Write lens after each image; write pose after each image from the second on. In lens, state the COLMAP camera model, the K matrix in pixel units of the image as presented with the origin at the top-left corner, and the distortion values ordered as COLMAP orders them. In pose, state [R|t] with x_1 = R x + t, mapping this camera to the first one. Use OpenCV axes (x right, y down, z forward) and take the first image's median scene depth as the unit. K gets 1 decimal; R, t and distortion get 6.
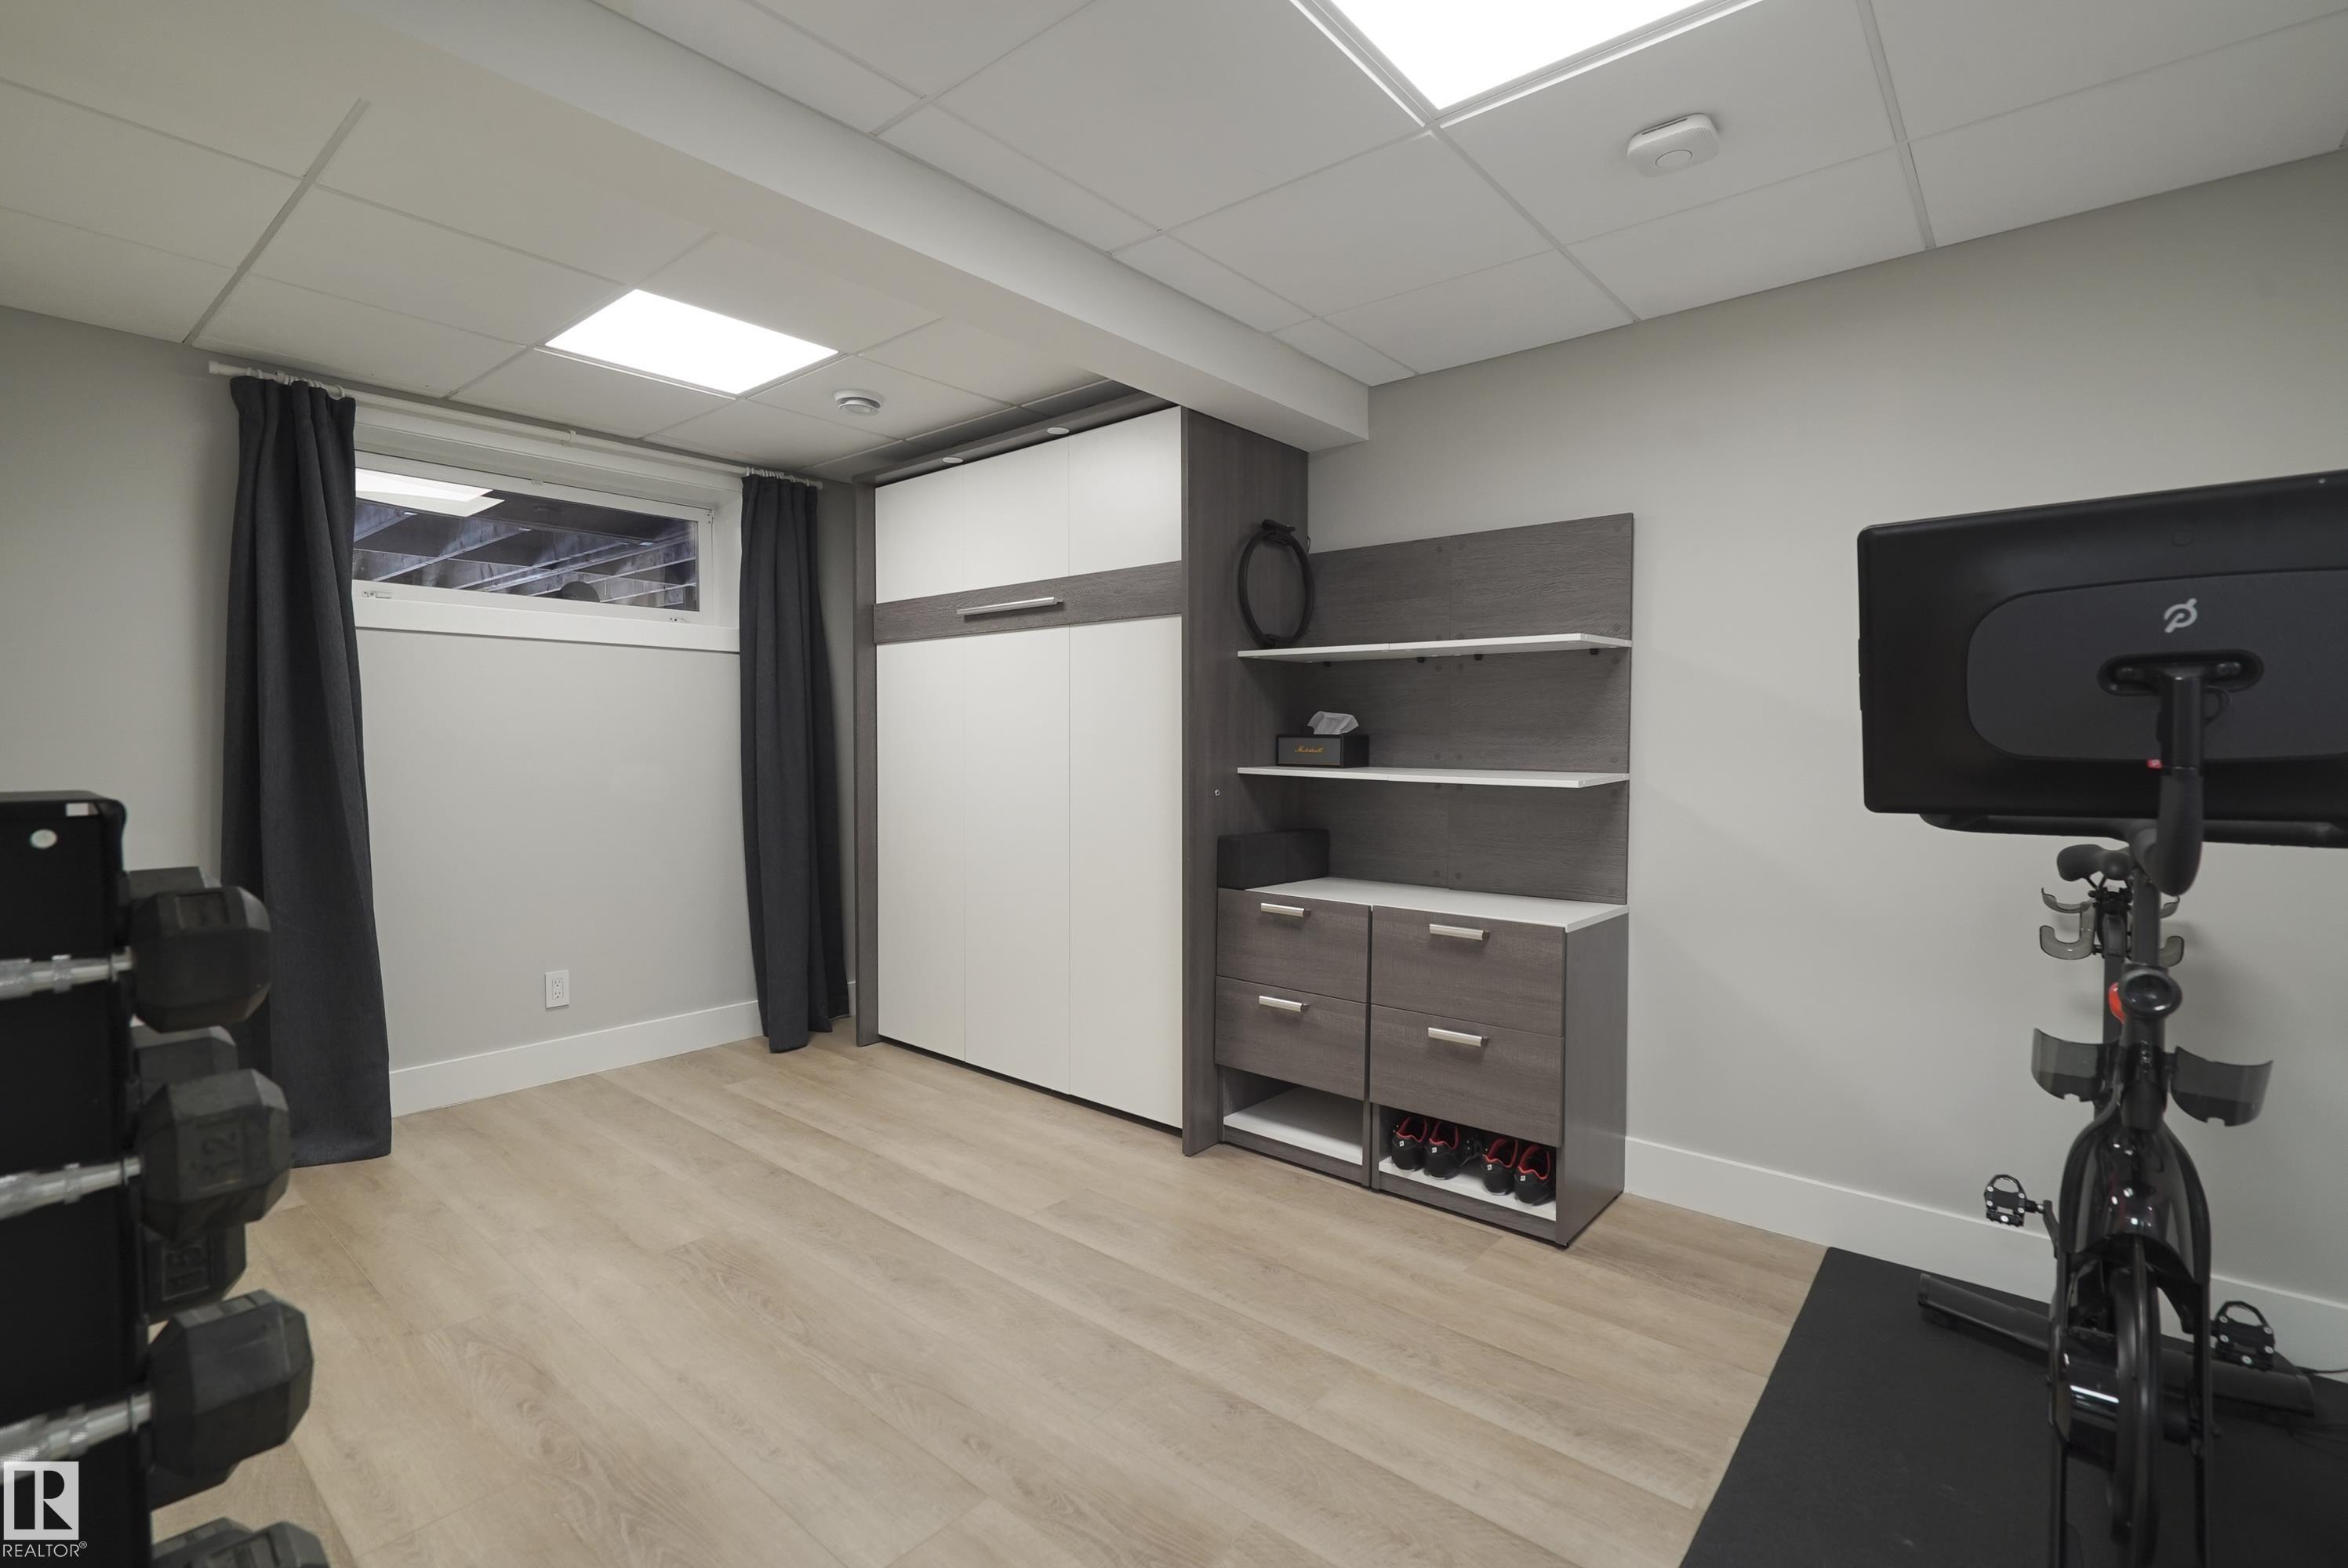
lens RADIAL K [[1083.8, 0, 1177.9], [0, 1083.8, 769.8], [0, 0, 1]] dist [-0.009418, 0.006861]
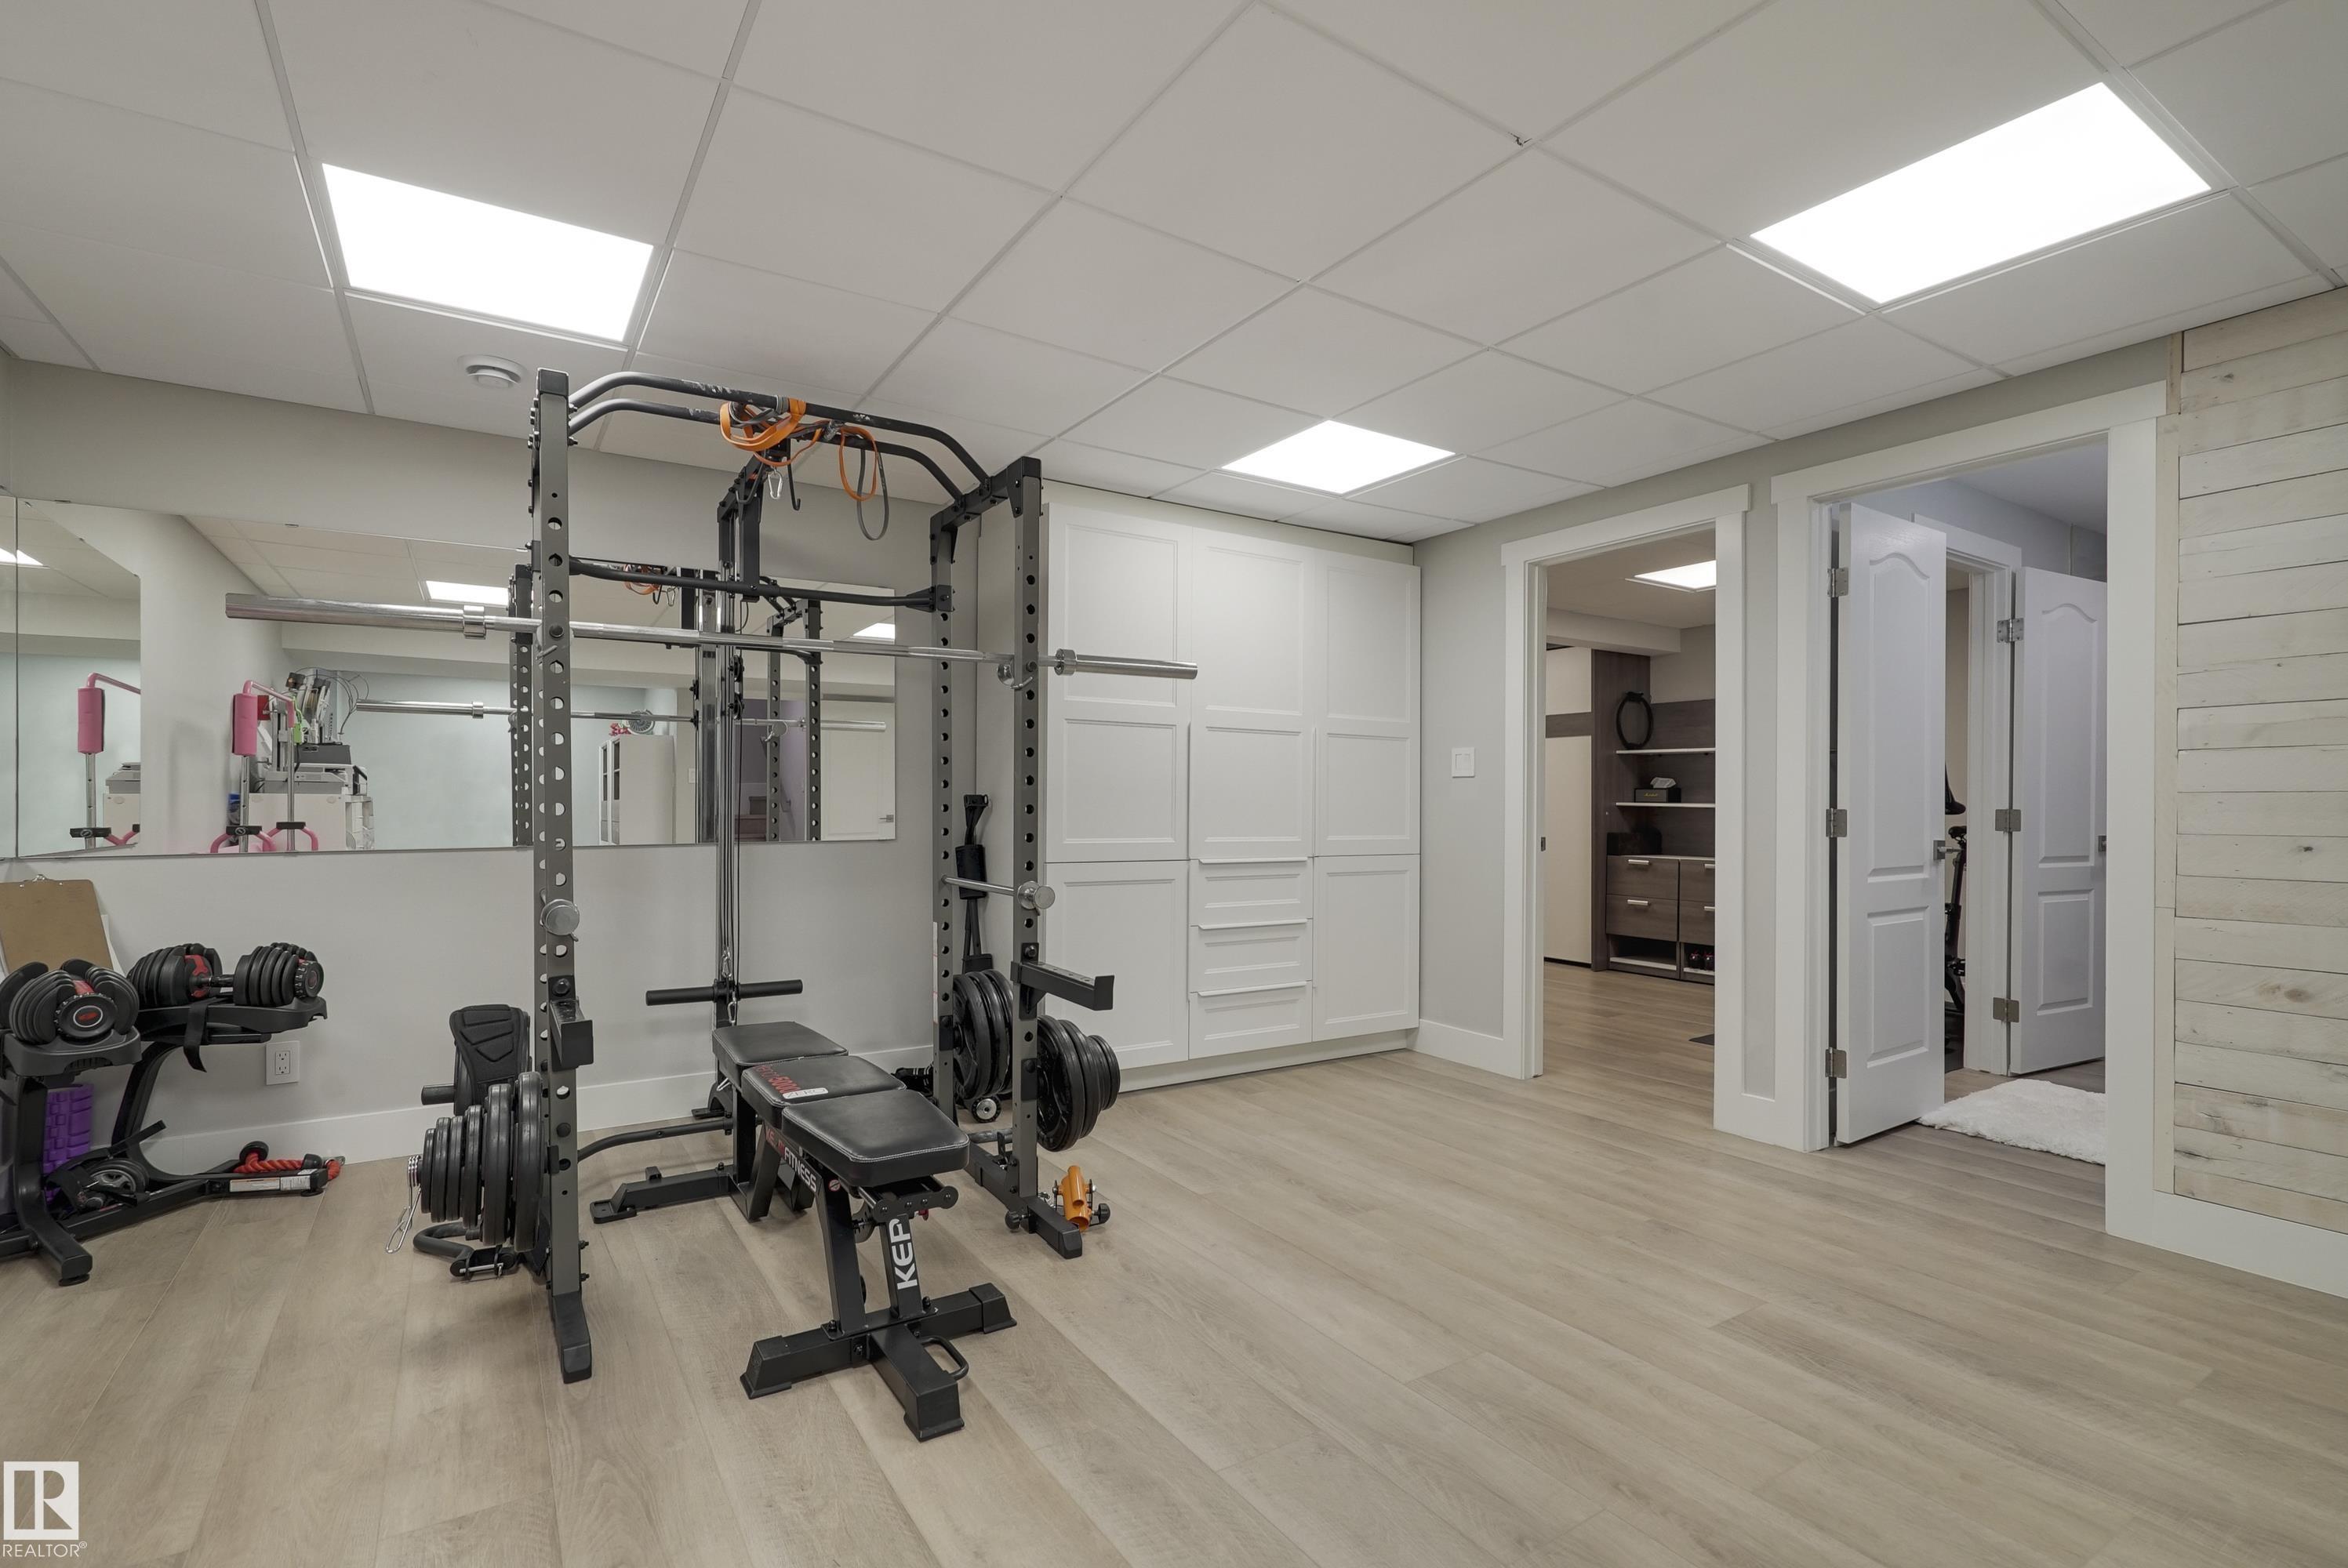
lens RADIAL K [[1083.8, 0, 1164.7], [0, 1083.8, 799.1], [0, 0, 1]] dist [-0.009418, 0.006861]
pose [[0.955482, 0.000366, -0.295049, -0.178012], [-0.006582, 0.999777, -0.020073, 0.042216], [0.294976, 0.021121, 0.955271, -1.420450]]
